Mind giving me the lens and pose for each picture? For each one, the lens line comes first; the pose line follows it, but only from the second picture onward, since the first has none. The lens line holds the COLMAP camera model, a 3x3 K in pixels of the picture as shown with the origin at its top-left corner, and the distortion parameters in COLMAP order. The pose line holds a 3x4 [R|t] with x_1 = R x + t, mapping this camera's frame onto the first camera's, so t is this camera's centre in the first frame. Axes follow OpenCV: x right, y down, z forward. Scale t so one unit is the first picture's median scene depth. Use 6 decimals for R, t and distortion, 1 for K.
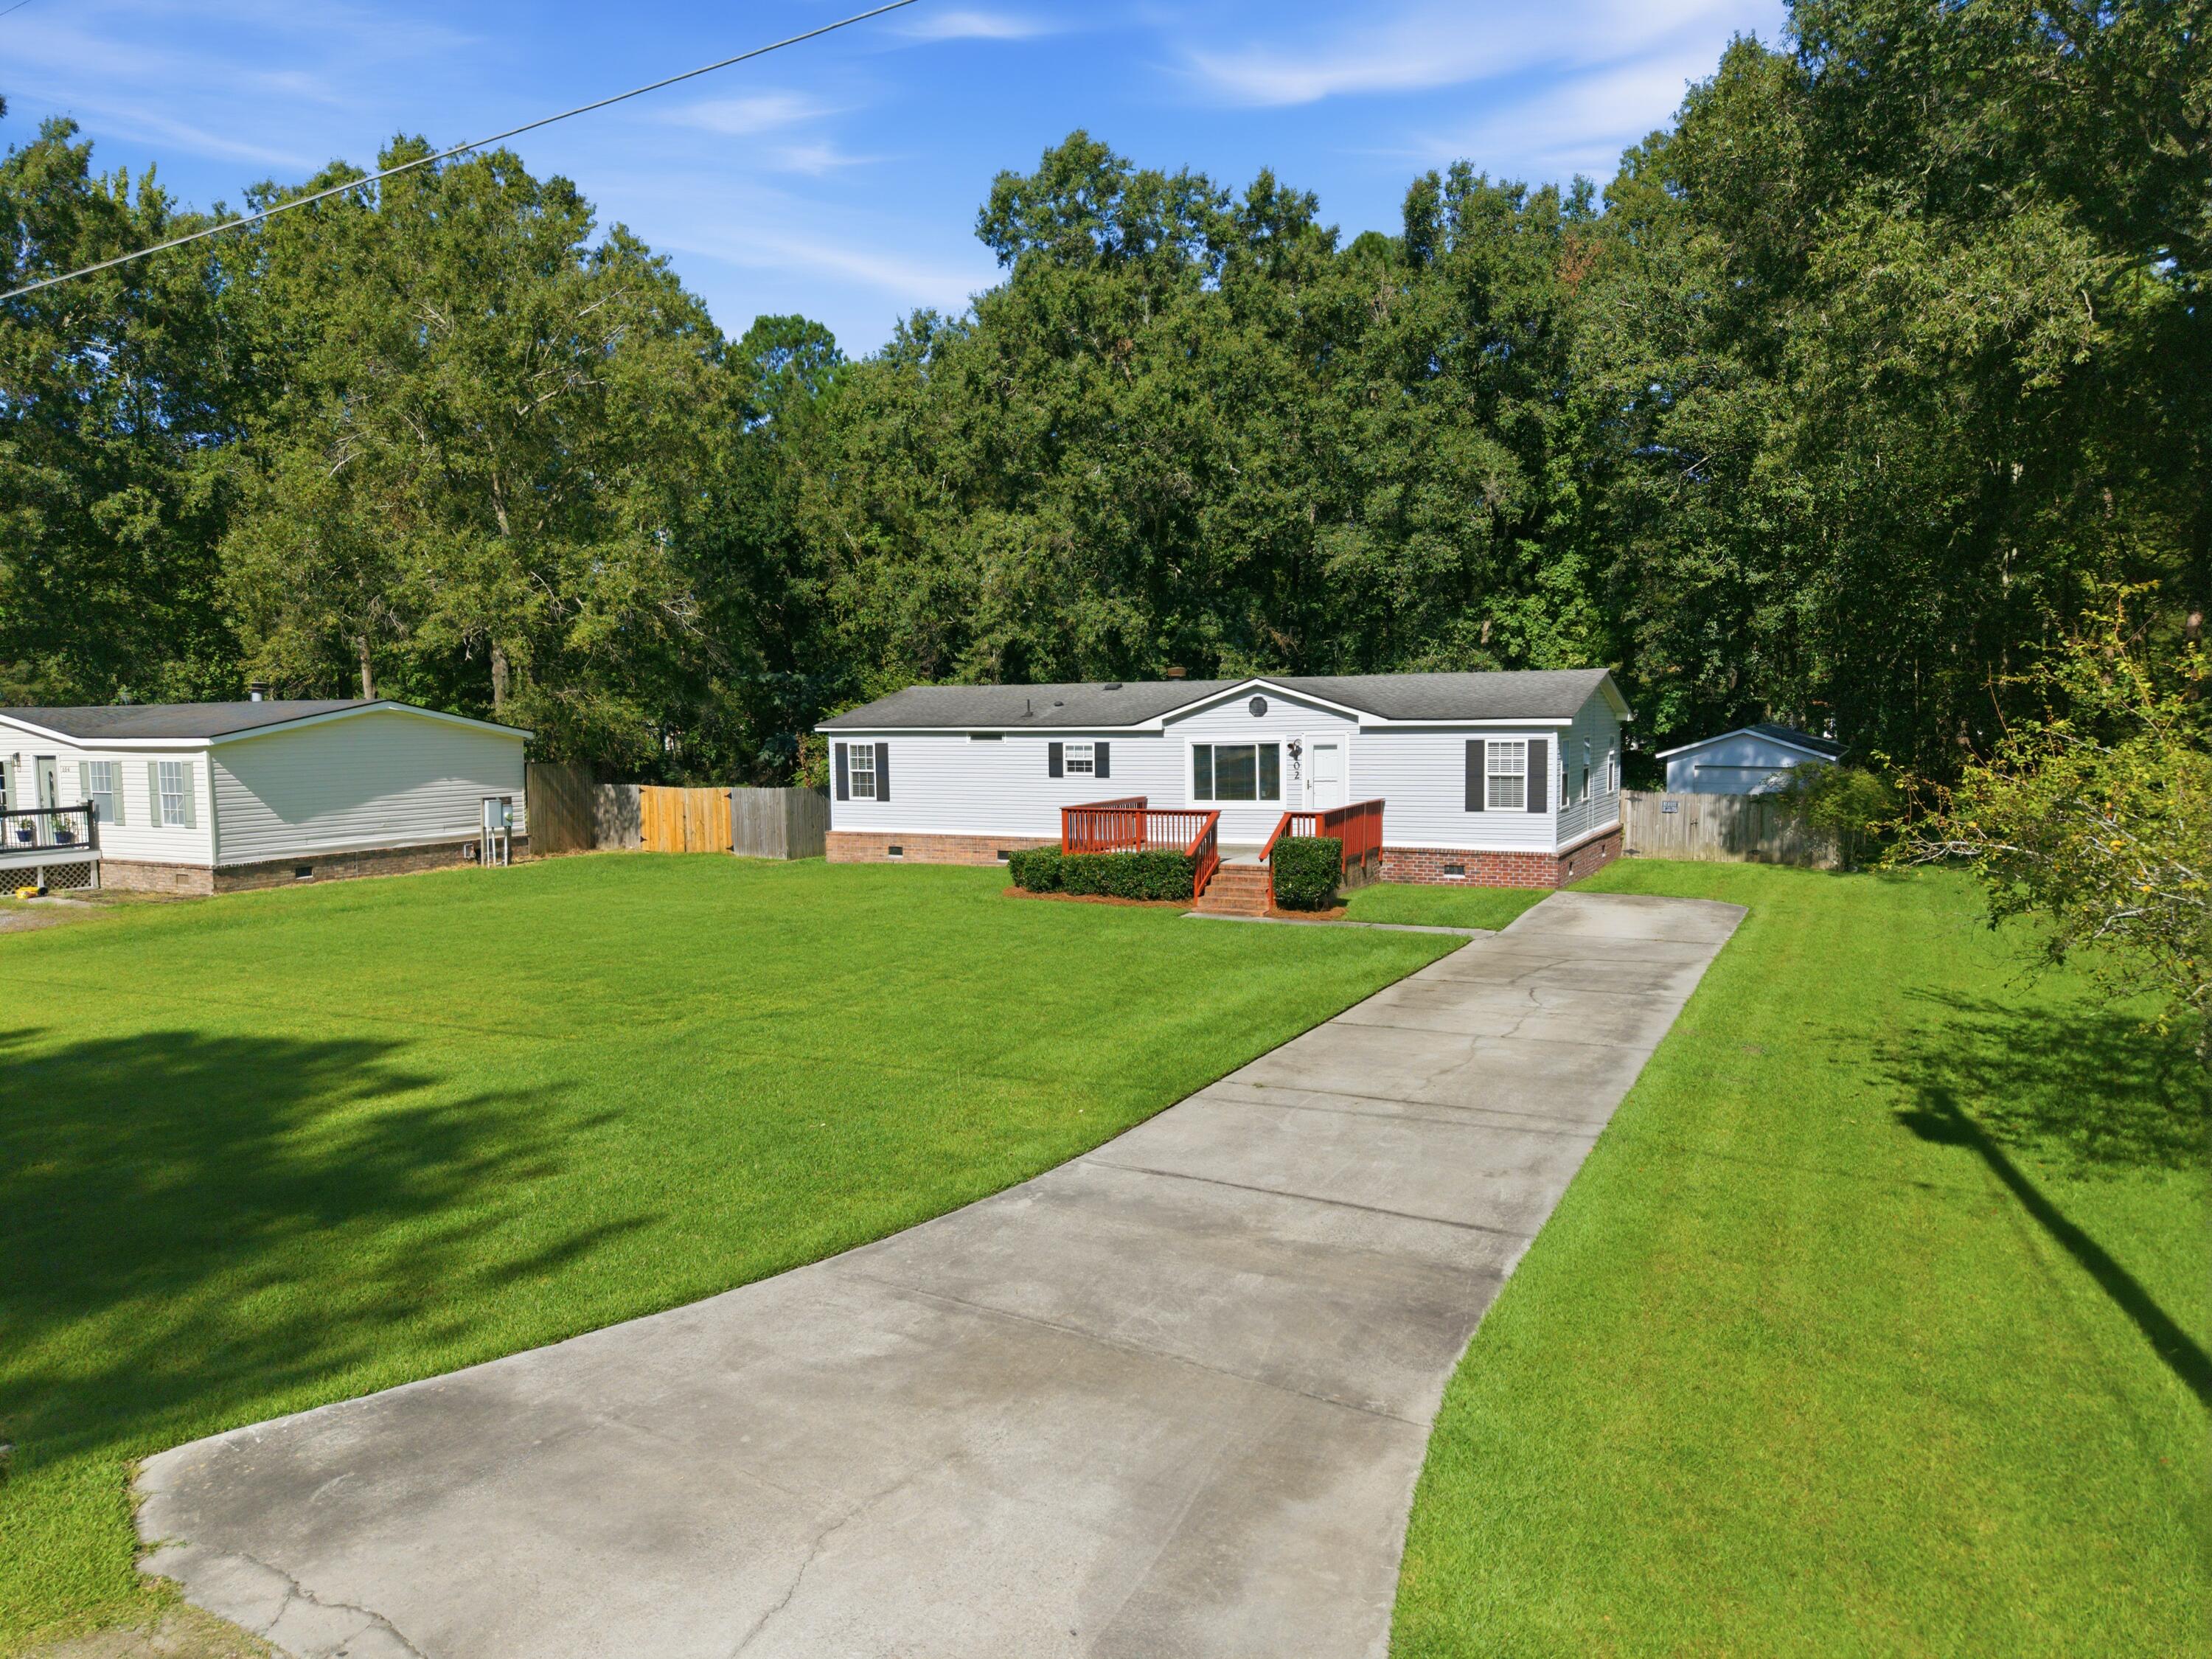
lens RADIAL K [[1482.1, 0, 1094.1], [0, 1482.1, 838.0], [0, 0, 1]] dist [0.033181, -0.036129]
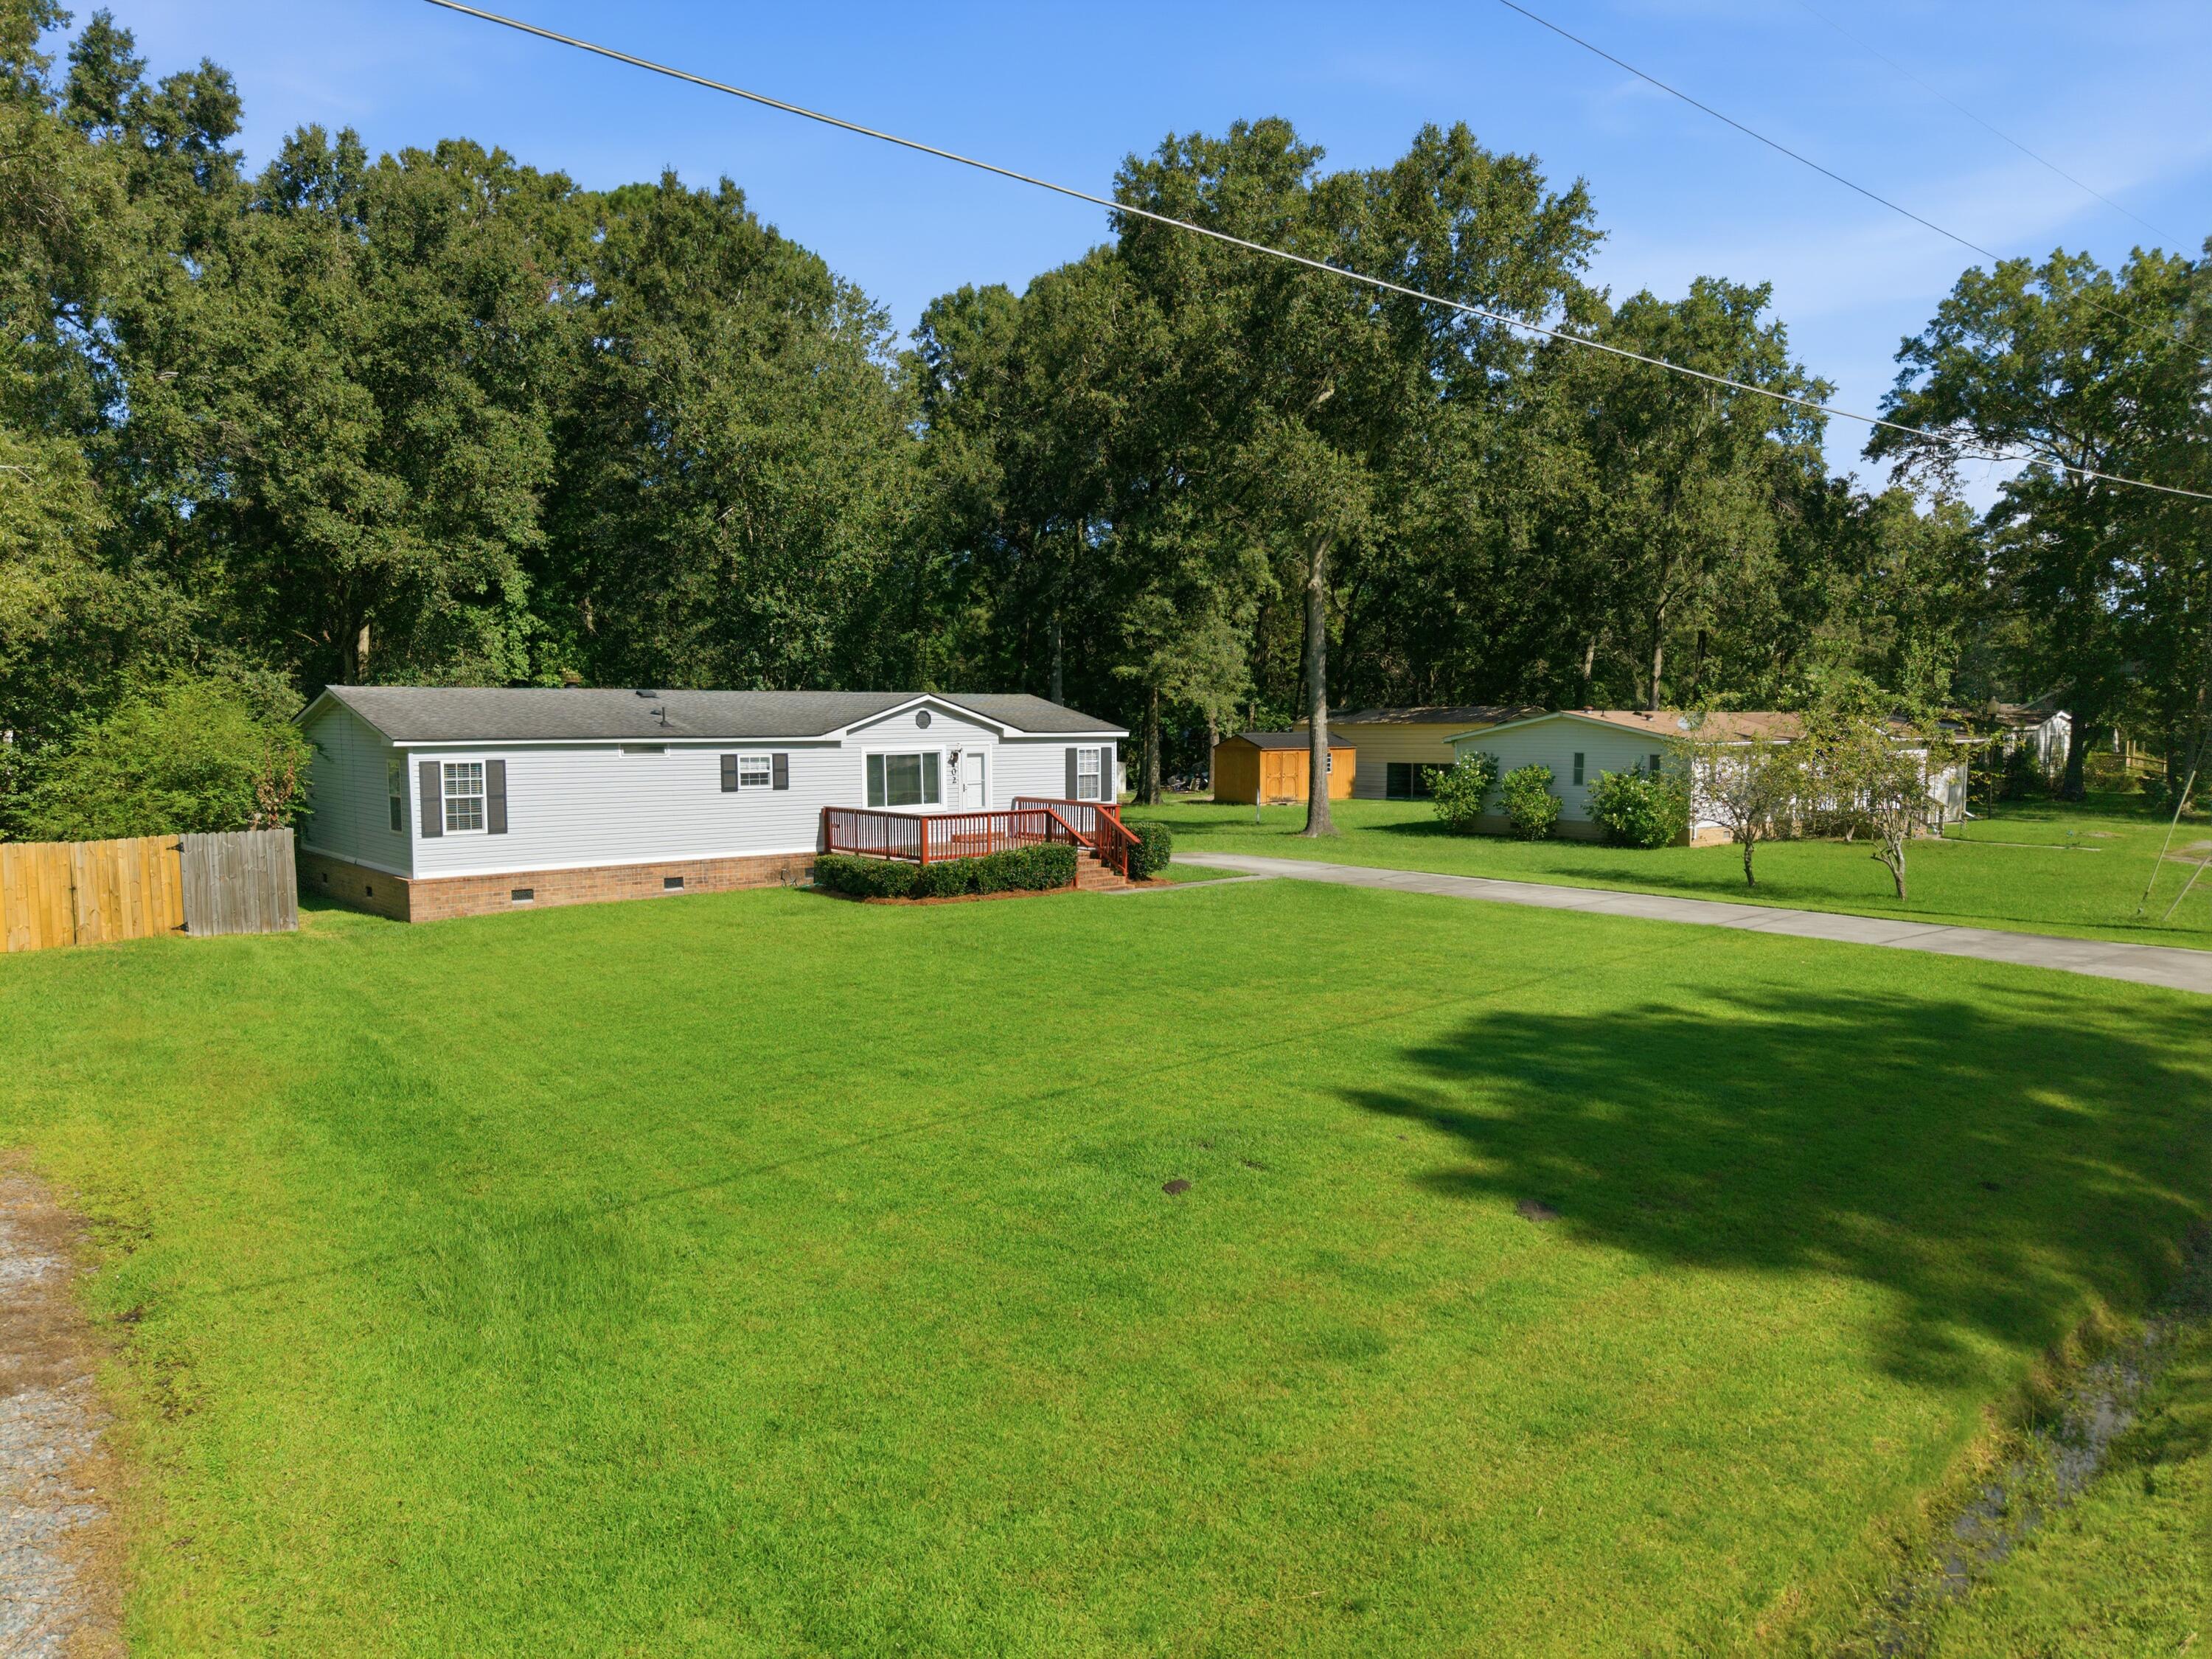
lens RADIAL K [[1482.1, 0, 1119.5], [0, 1482.1, 830.9], [0, 0, 1]] dist [0.033181, -0.036129]
pose [[0.352115, -0.059477, 0.934065, -0.818722], [0.076578, 0.996464, 0.034583, -0.030440], [-0.932819, 0.059352, 0.355425, 0.442064]]
